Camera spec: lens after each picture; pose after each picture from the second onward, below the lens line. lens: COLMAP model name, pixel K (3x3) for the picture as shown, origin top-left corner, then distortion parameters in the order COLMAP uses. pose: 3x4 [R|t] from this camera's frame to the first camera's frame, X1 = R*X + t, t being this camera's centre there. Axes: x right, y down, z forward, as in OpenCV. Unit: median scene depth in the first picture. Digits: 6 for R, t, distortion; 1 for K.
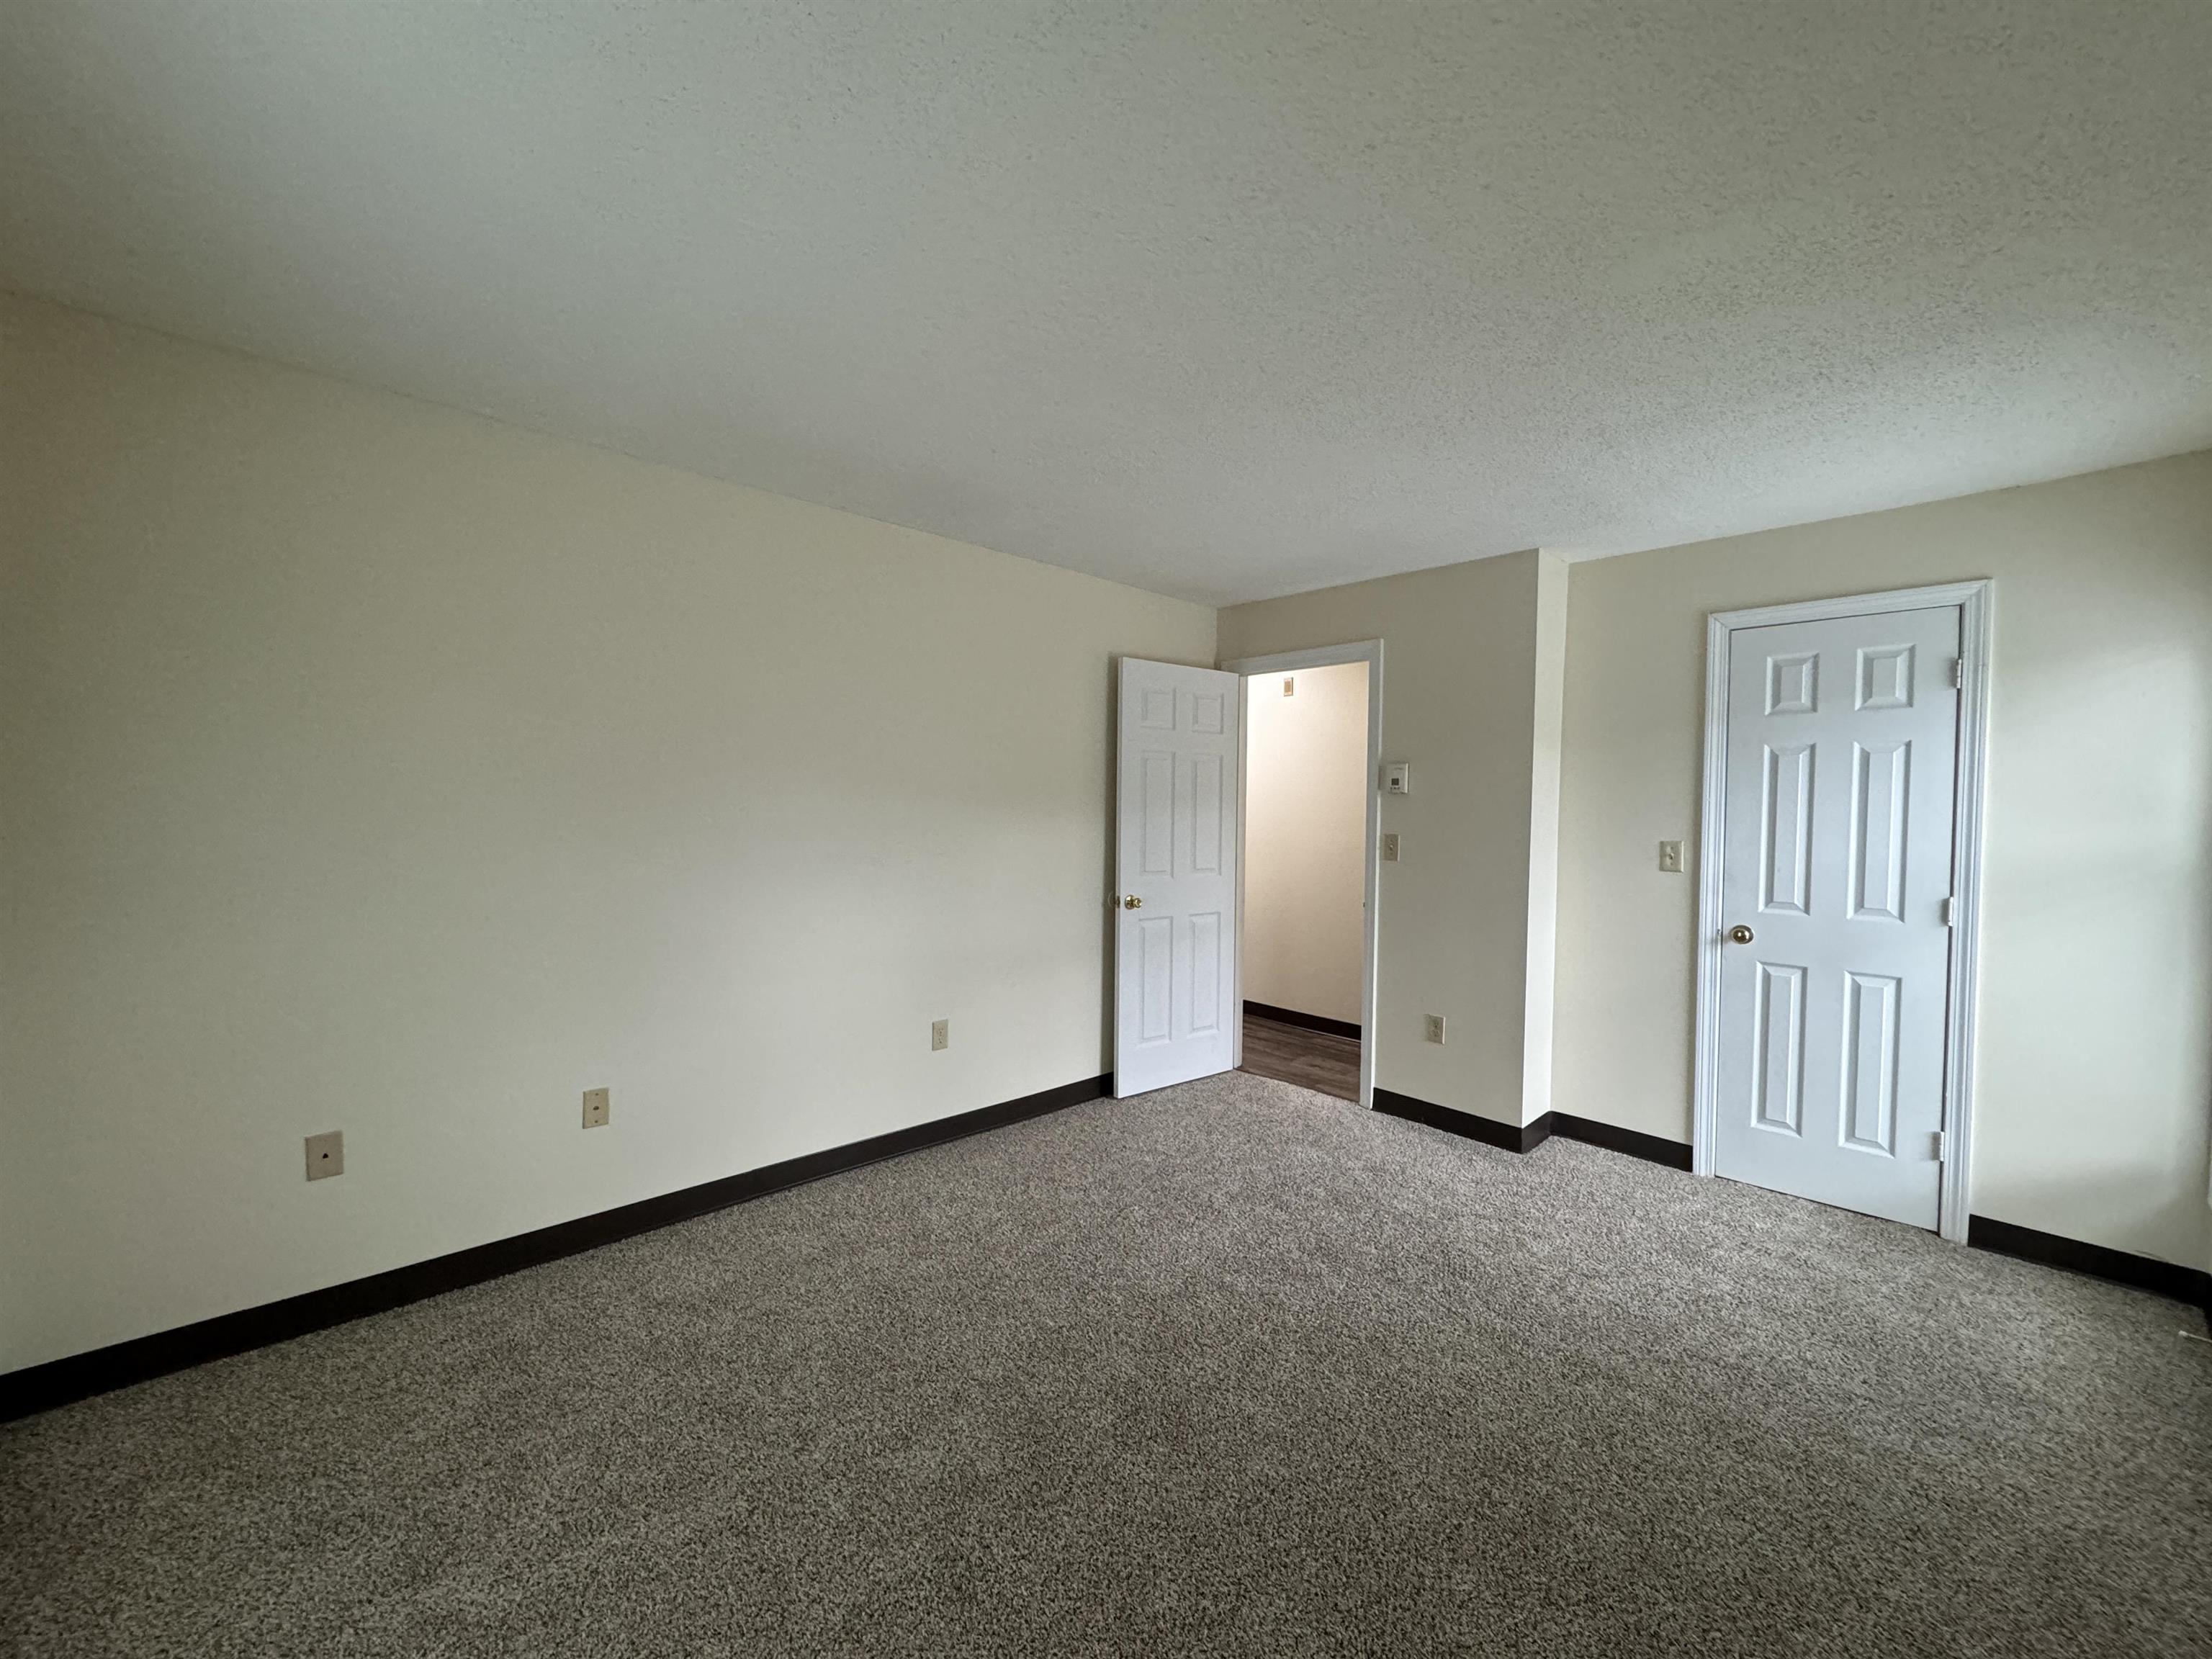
lens RADIAL K [[881.5, 0, 1104.6], [0, 881.5, 826.8], [0, 0, 1]] dist [-0.002131, 0.000422]
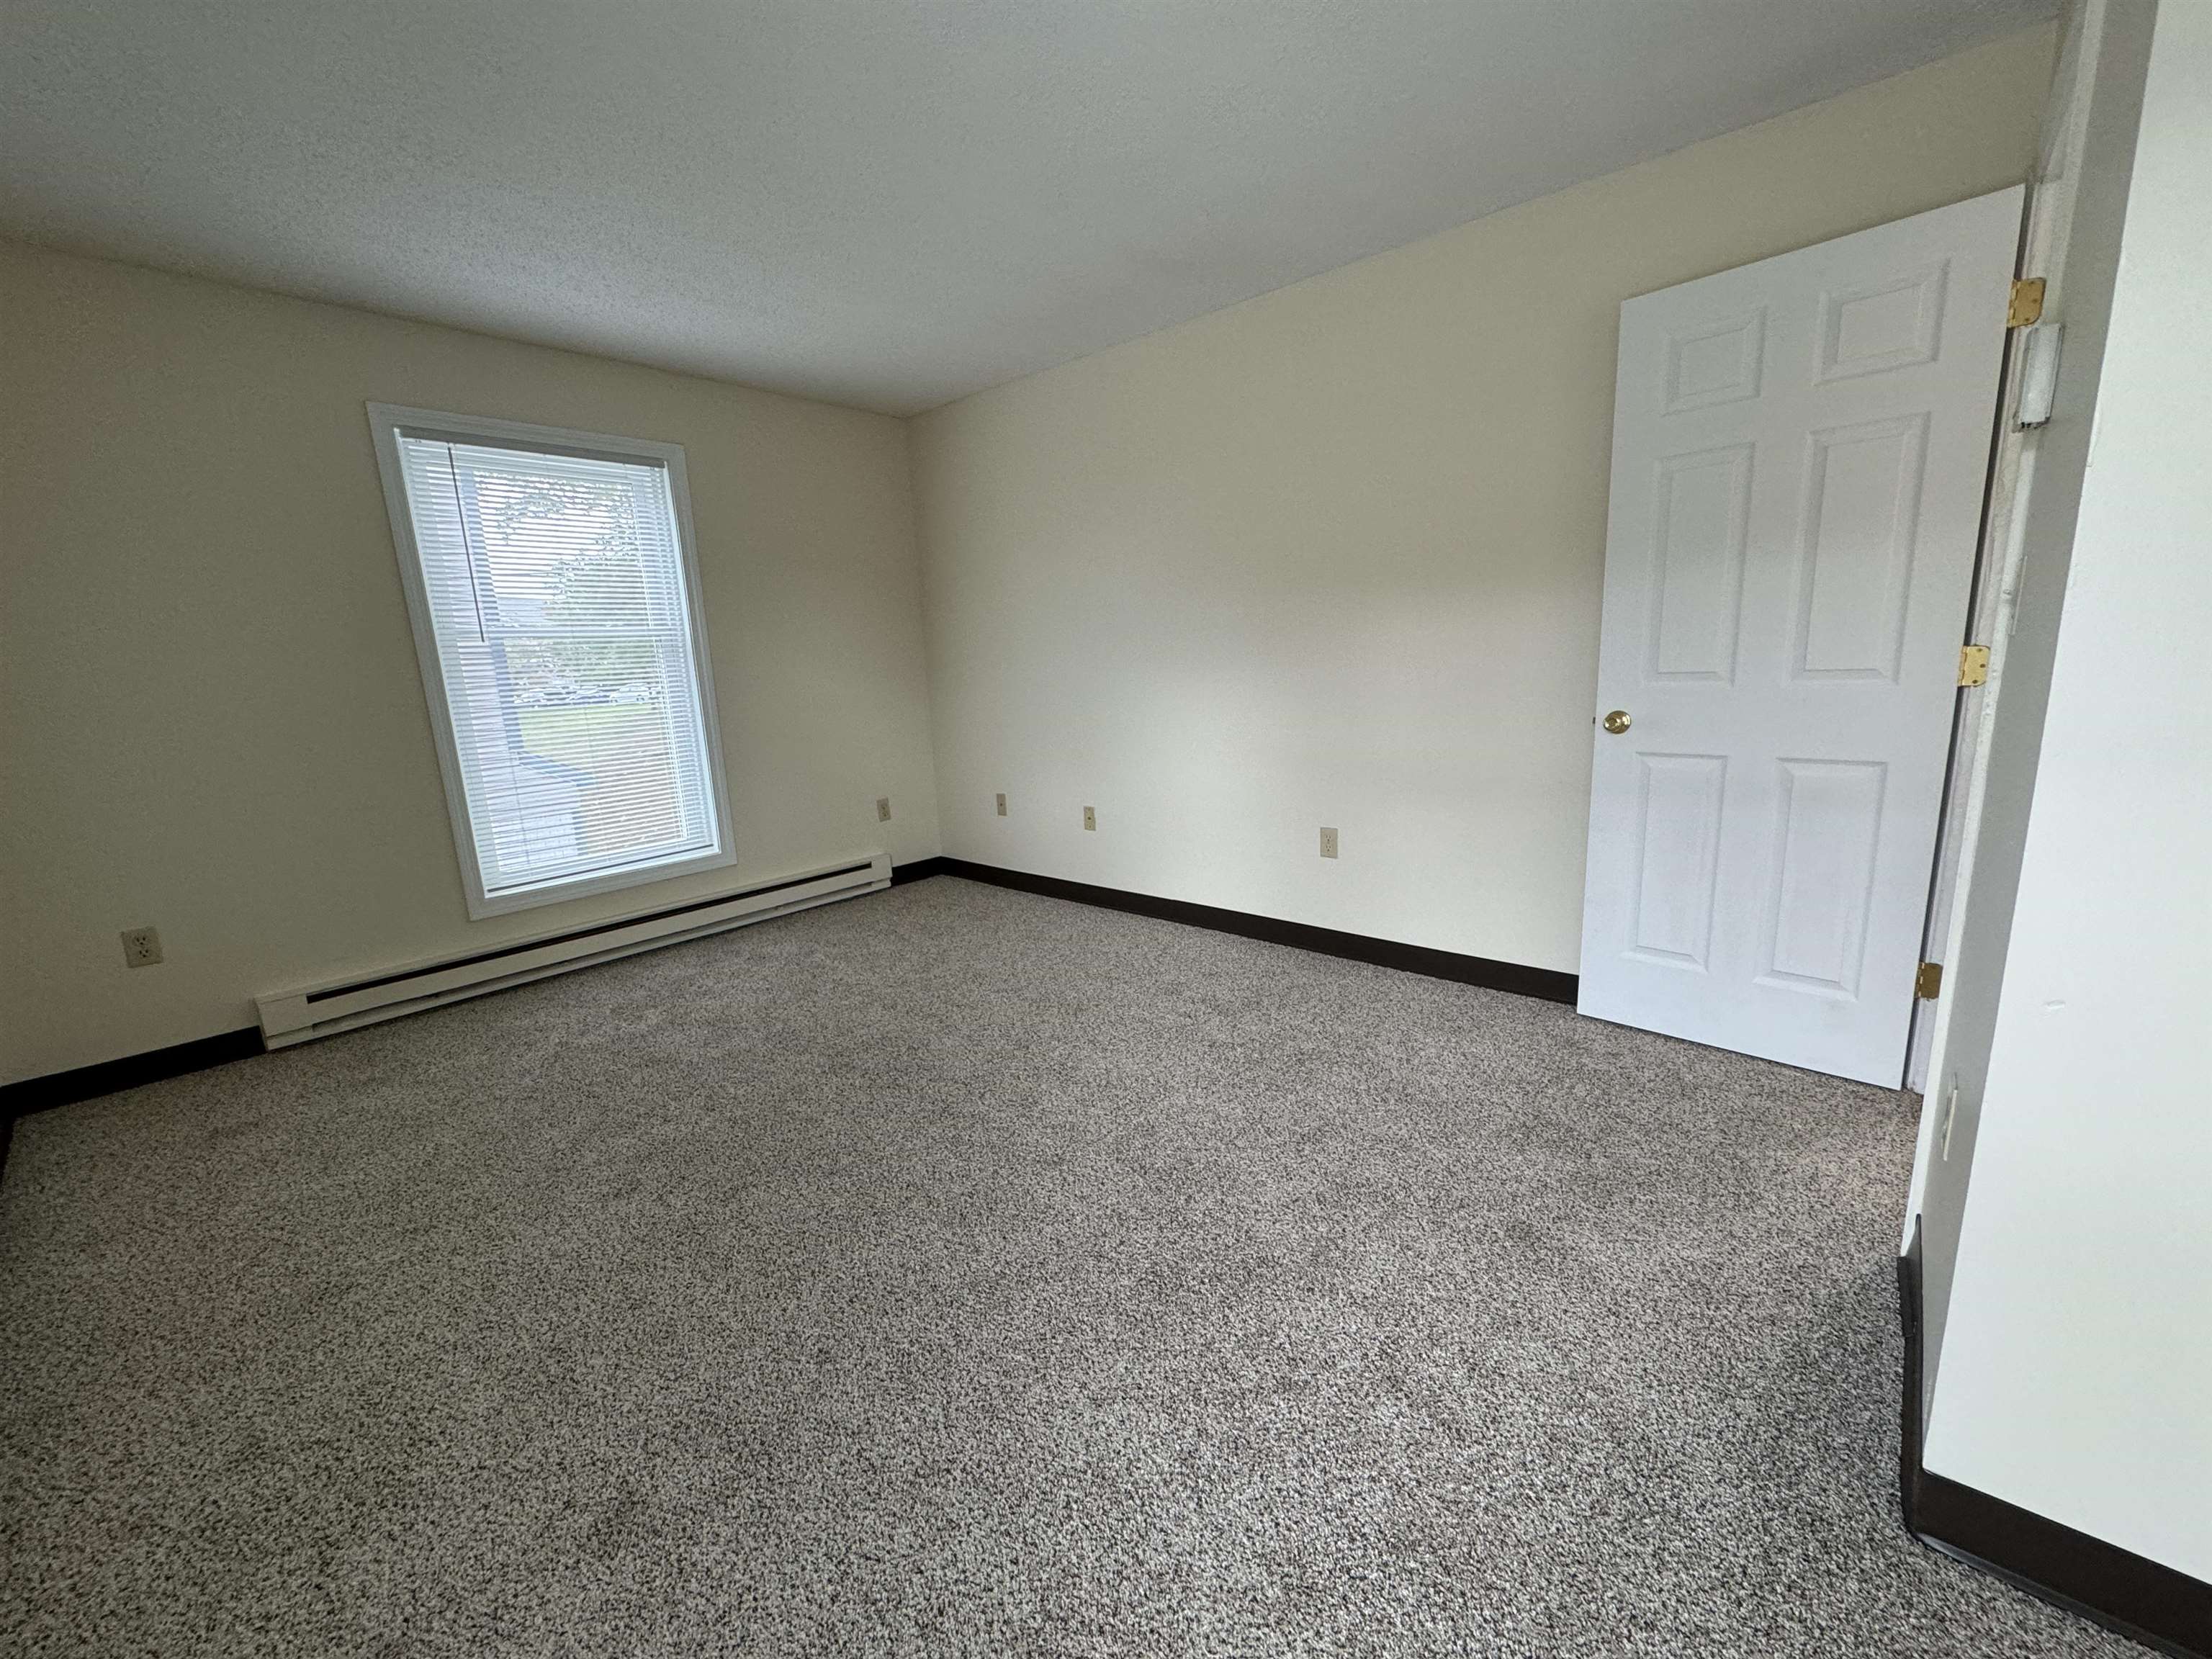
lens RADIAL K [[881.5, 0, 1102.1], [0, 881.5, 832.9], [0, 0, 1]] dist [-0.002131, 0.000422]
pose [[0.080884, 0.177534, -0.980785, 0.759052], [0.020410, 0.983508, 0.179710, 0.051869], [0.996515, -0.034553, 0.075927, 0.713918]]
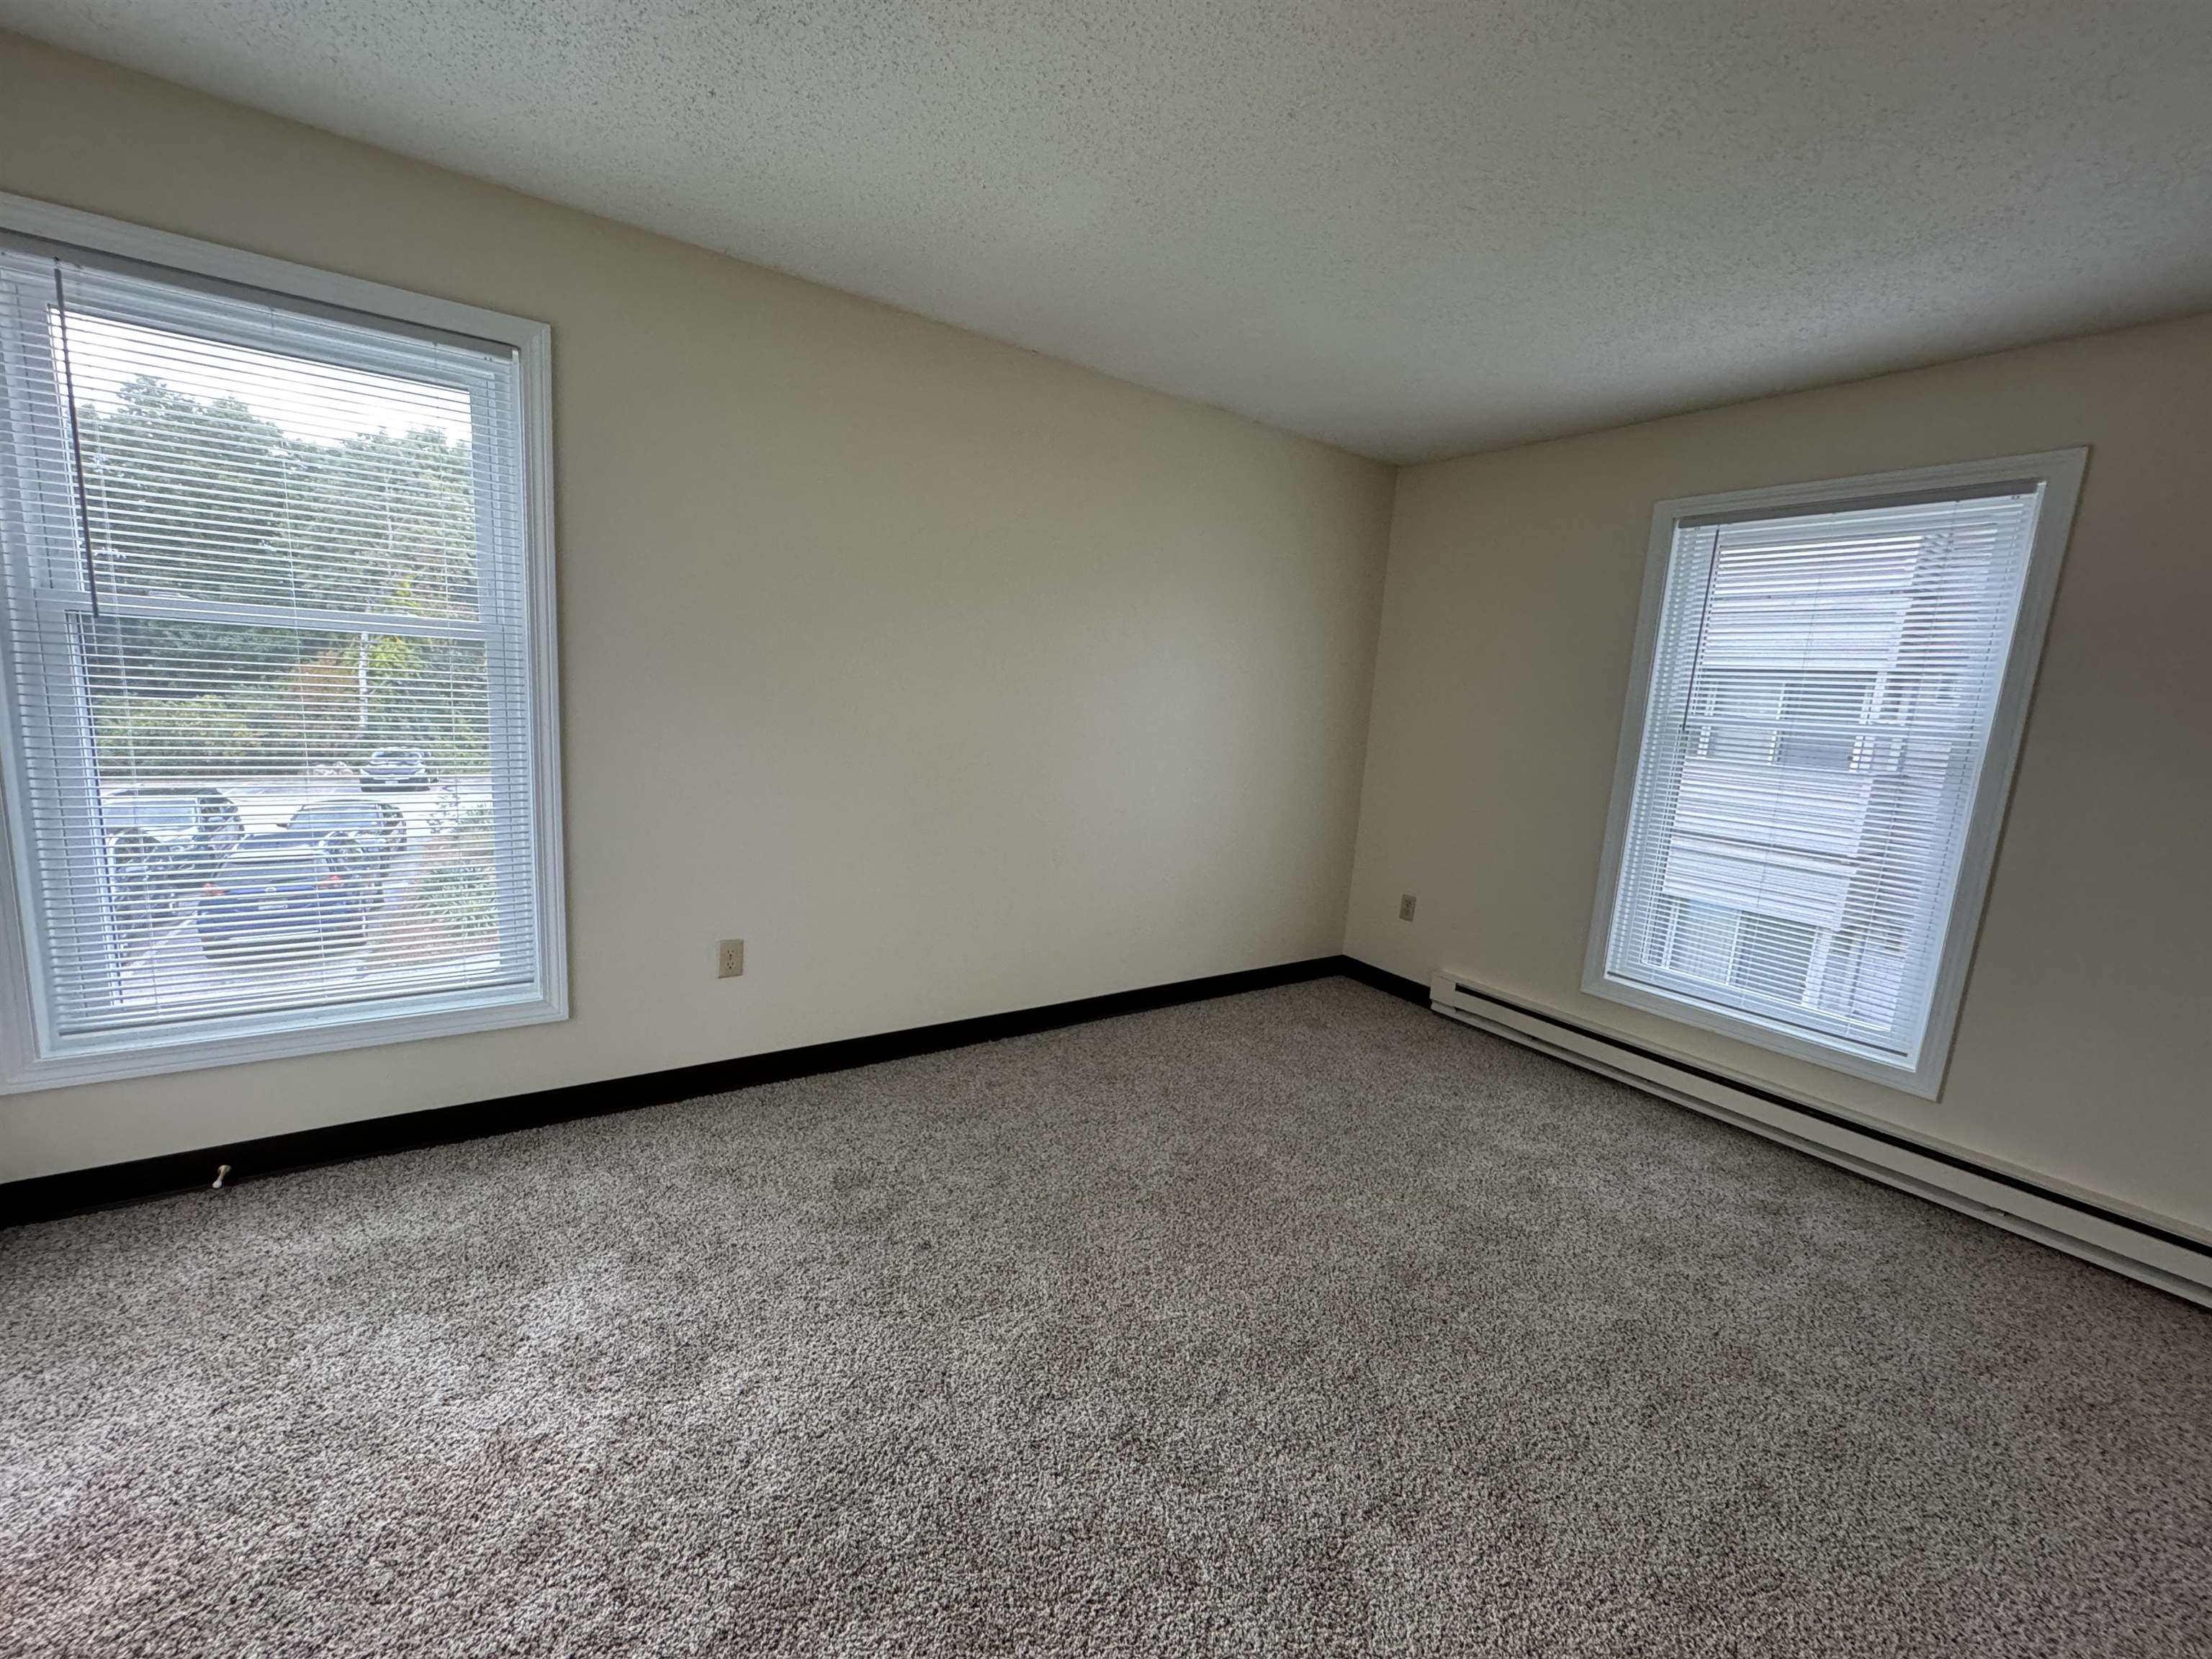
lens RADIAL K [[881.5, 0, 1107.8], [0, 881.5, 834.9], [0, 0, 1]] dist [-0.002131, 0.000422]
pose [[-0.982998, -0.108491, 0.148135, 0.153053], [-0.079473, 0.978679, 0.189397, -0.014473], [-0.165525, 0.174404, -0.970662, 1.129848]]
